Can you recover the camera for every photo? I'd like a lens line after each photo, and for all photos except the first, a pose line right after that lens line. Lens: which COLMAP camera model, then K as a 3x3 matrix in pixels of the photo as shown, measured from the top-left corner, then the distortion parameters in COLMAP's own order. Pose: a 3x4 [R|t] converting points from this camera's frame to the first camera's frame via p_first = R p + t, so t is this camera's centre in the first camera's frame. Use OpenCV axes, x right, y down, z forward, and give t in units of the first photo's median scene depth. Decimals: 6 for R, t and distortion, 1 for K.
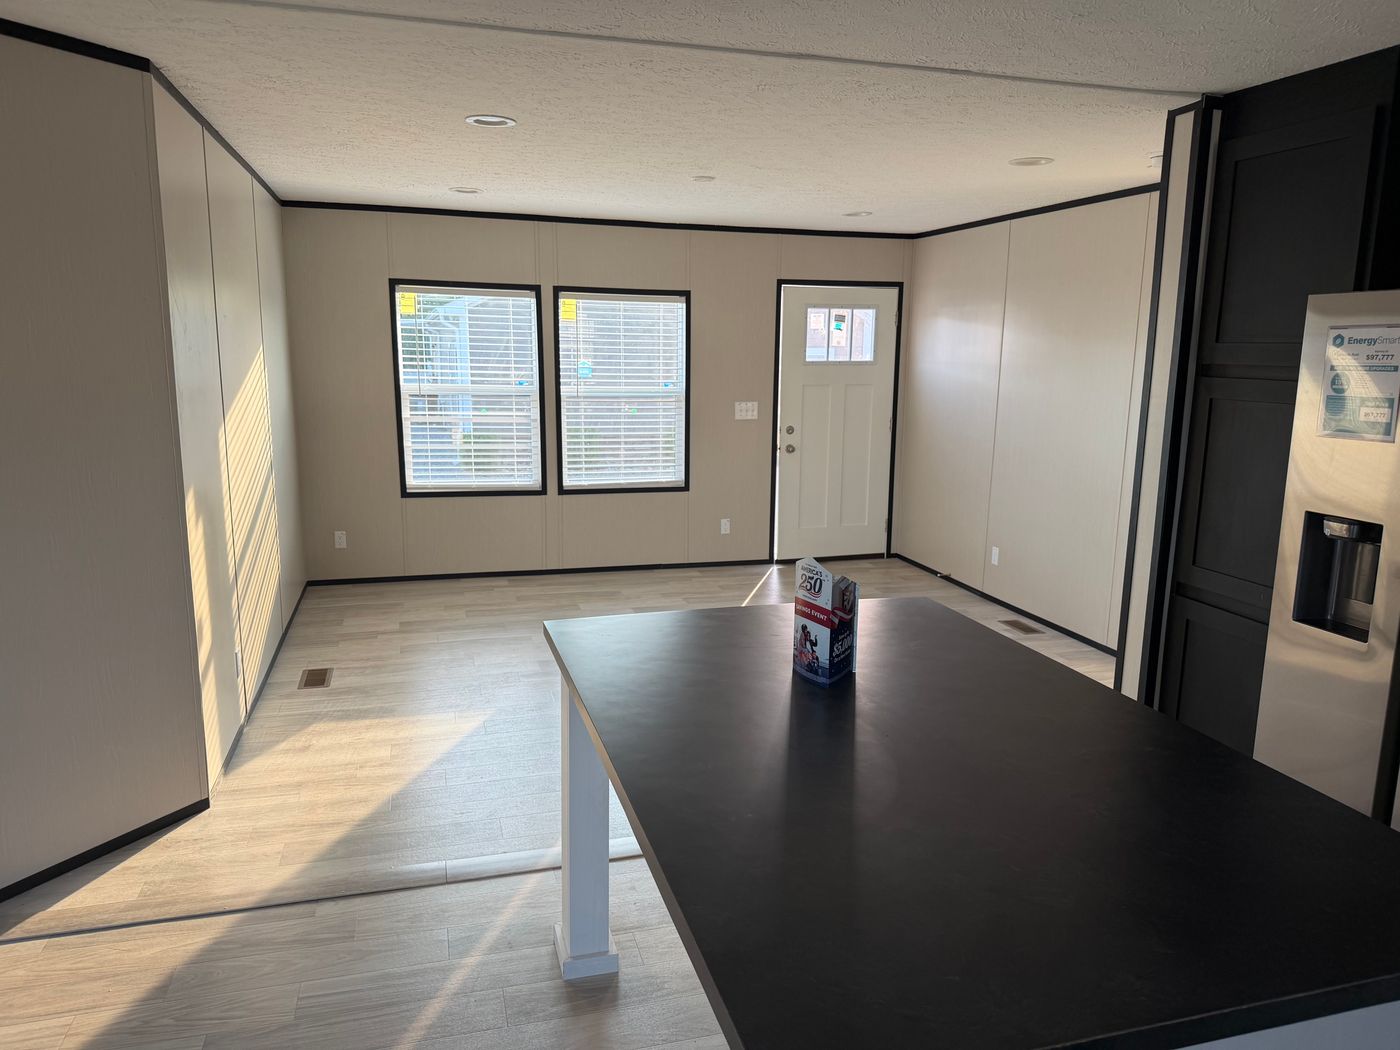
lens RADIAL K [[974.3, 0, 700.0], [0, 974.3, 525.0], [0, 0, 1]] dist [0.069222, -0.094604]
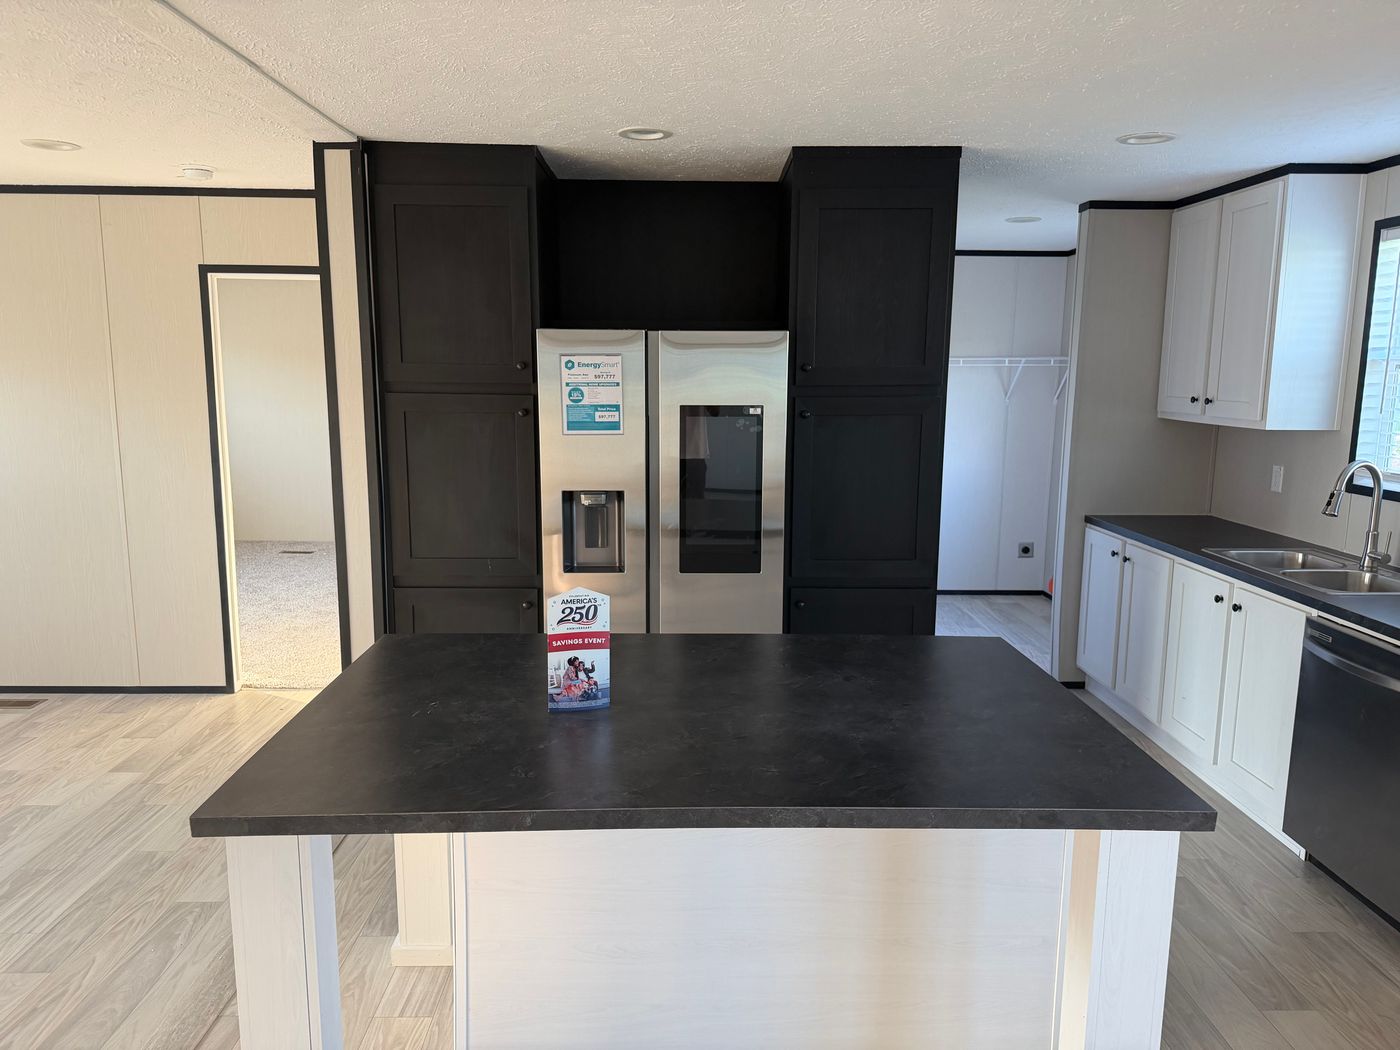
lens RADIAL K [[974.3, 0, 700.0], [0, 974.3, 525.0], [0, 0, 1]] dist [0.069222, -0.094604]
pose [[0.252332, -0.163131, 0.953791, -0.645093], [0.165696, 0.978413, 0.123506, -0.107093], [-0.953348, 0.126875, 0.273915, 0.485029]]
